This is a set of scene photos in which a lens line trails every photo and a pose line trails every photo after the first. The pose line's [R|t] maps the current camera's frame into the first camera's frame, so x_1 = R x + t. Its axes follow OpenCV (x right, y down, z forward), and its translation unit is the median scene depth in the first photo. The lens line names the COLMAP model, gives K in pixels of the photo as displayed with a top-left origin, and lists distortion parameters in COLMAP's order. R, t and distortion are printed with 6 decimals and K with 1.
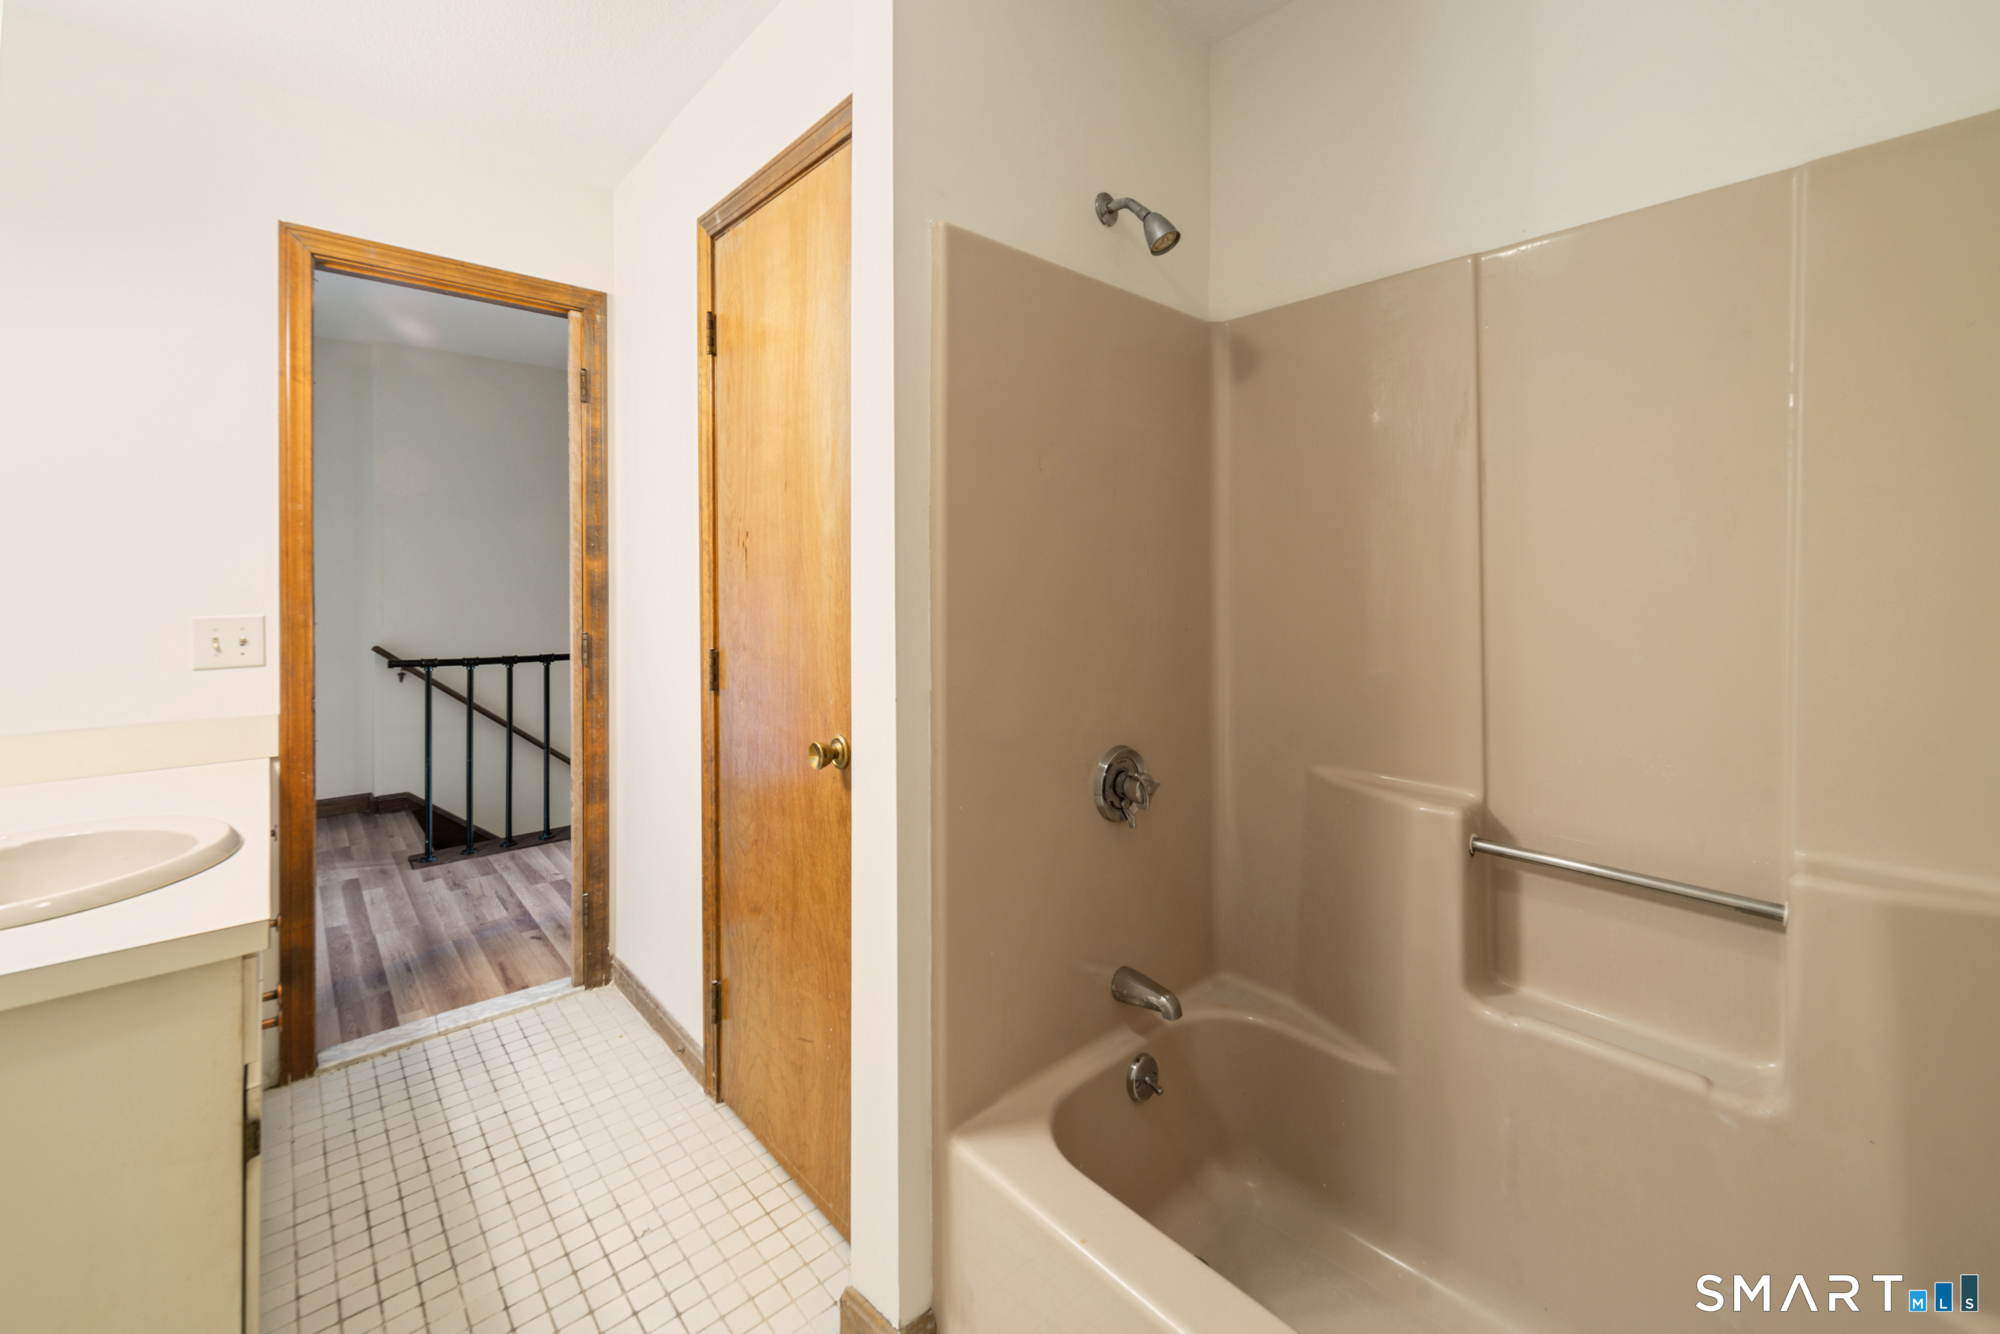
lens RADIAL K [[776.0, 0, 968.2], [0, 776.0, 603.2], [0, 0, 1]] dist [0.001874, 0.000795]
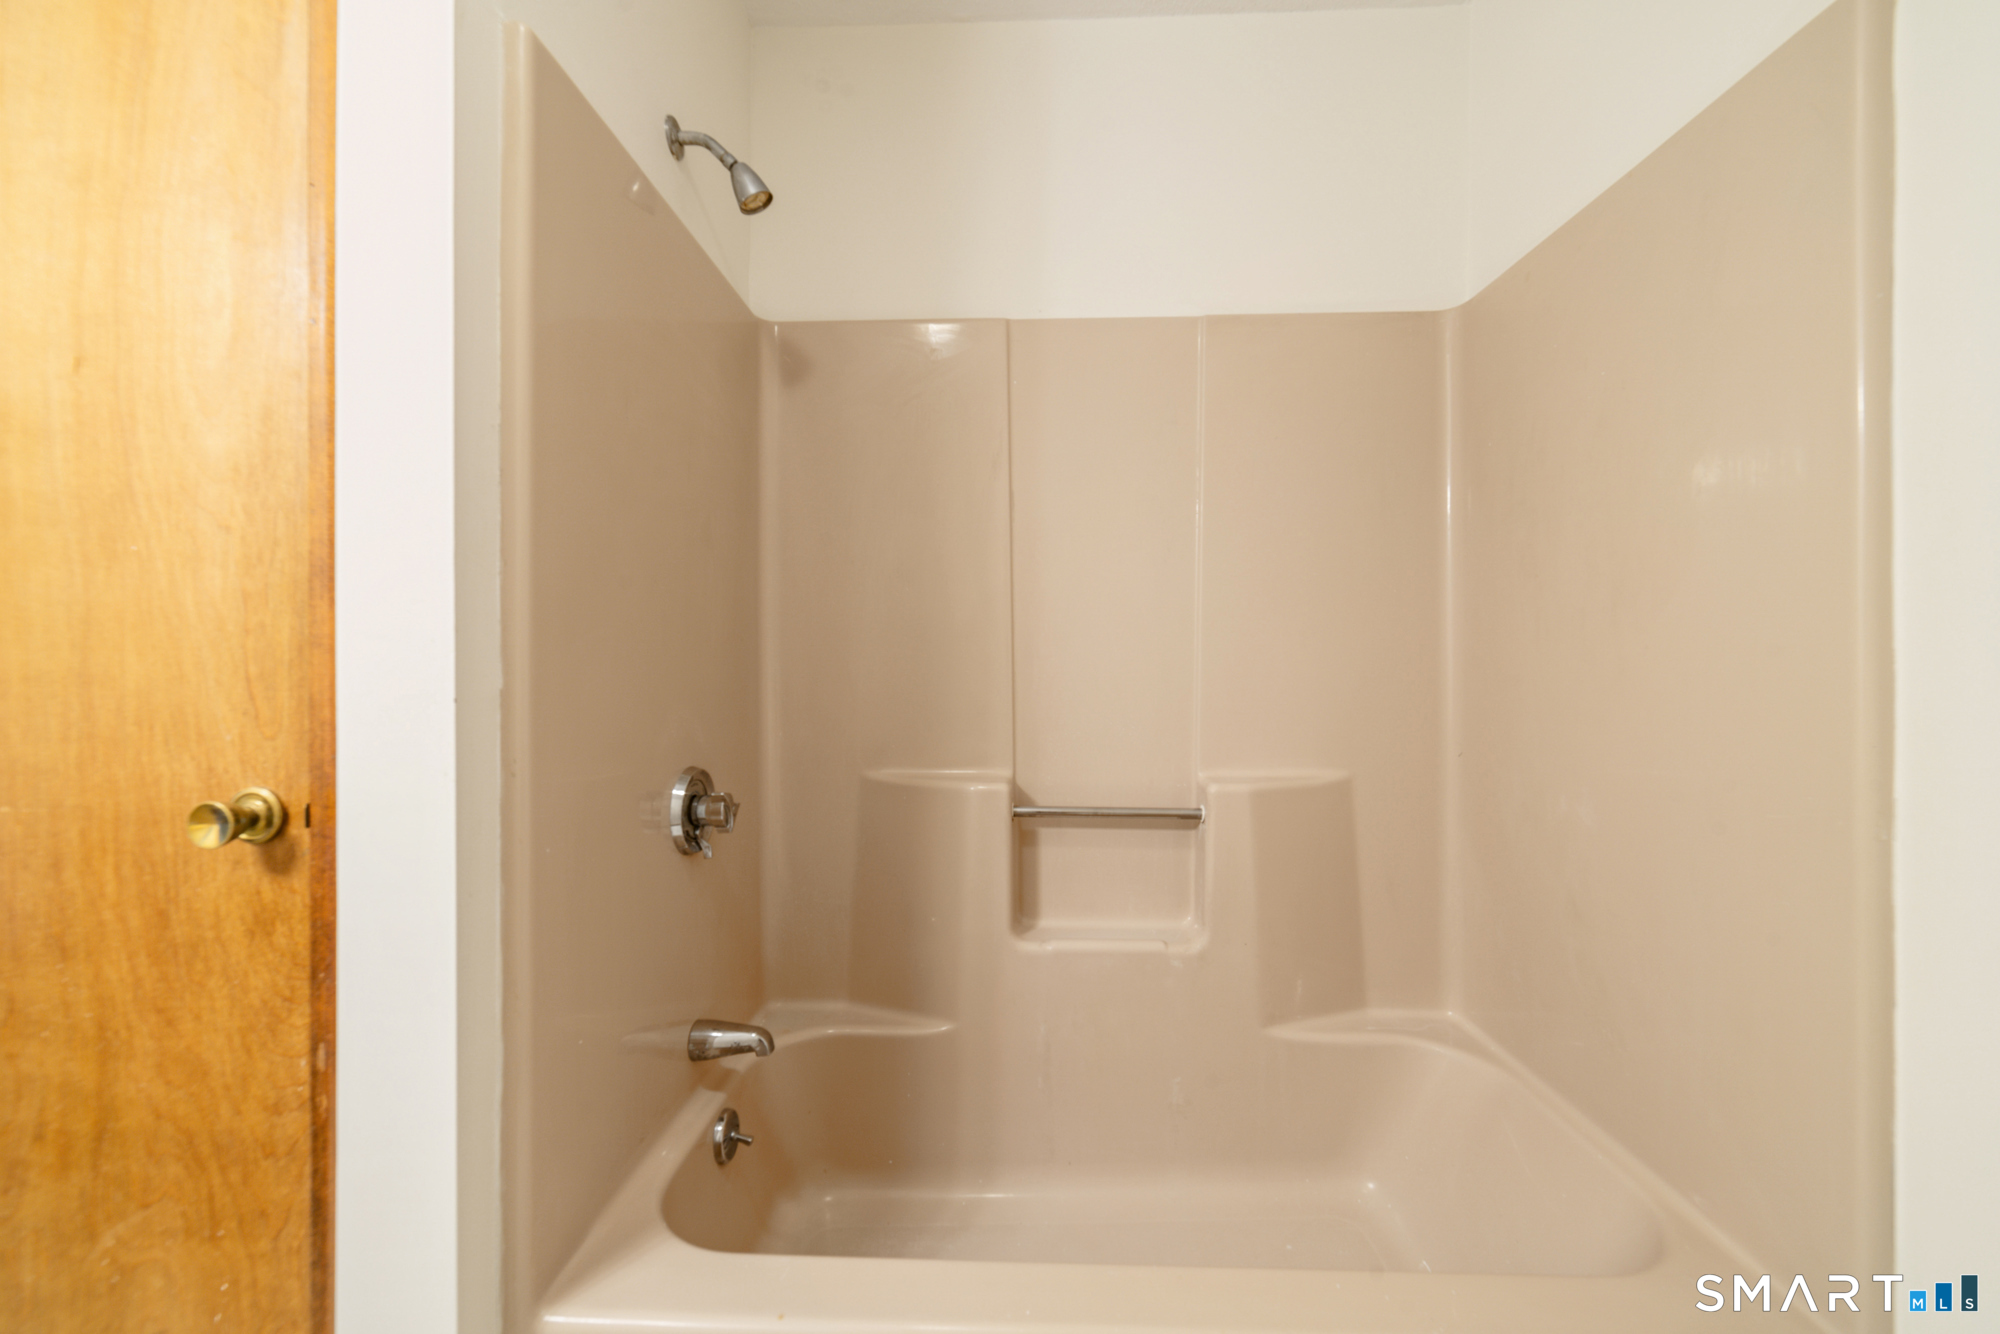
lens RADIAL K [[776.0, 0, 993.2], [0, 776.0, 668.5], [0, 0, 1]] dist [0.001874, 0.000795]
pose [[0.699583, -0.003488, 0.714543, -0.193932], [0.004871, 0.999988, 0.000112, 0.078035], [-0.714535, 0.003402, 0.699592, 0.159551]]
